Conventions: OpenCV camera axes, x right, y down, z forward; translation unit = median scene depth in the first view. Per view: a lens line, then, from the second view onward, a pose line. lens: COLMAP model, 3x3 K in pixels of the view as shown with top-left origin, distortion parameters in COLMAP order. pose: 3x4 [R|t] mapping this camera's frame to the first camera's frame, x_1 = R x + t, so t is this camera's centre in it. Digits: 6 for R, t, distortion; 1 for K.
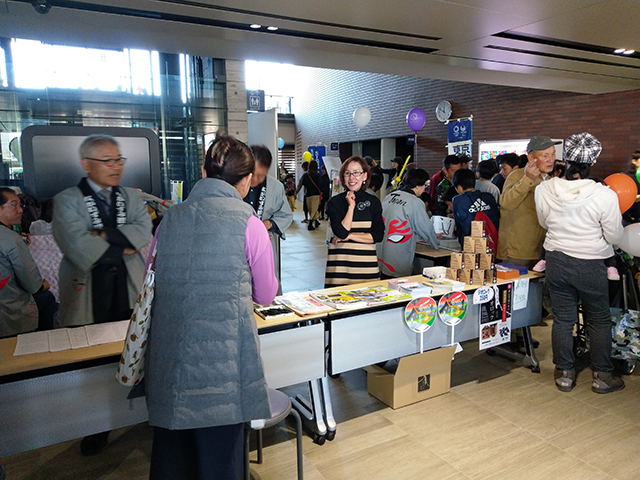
lens RADIAL K [[492.2, 0, 319.1], [0, 492.2, 237.8], [0, 0, 1]] dist [-0.005830, -0.005108]
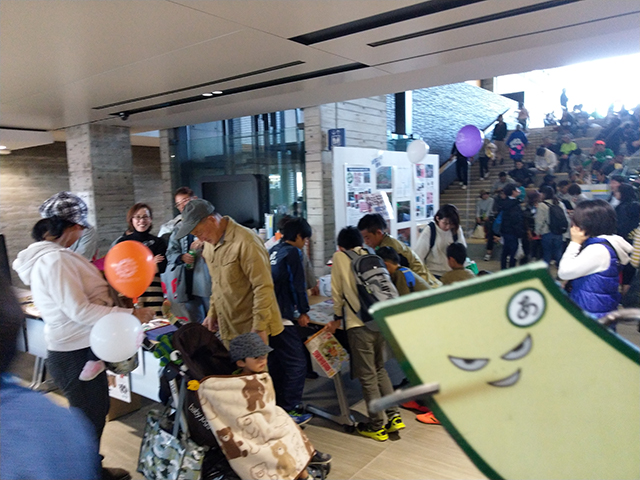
lens RADIAL K [[492.2, 0, 313.7], [0, 492.2, 239.0], [0, 0, 1]] dist [-0.005830, -0.005108]
pose [[0.402251, 0.086533, -0.911431, 0.947087], [-0.118320, 0.992088, 0.041972, -0.124328], [0.907852, 0.090957, 0.409307, 0.631289]]
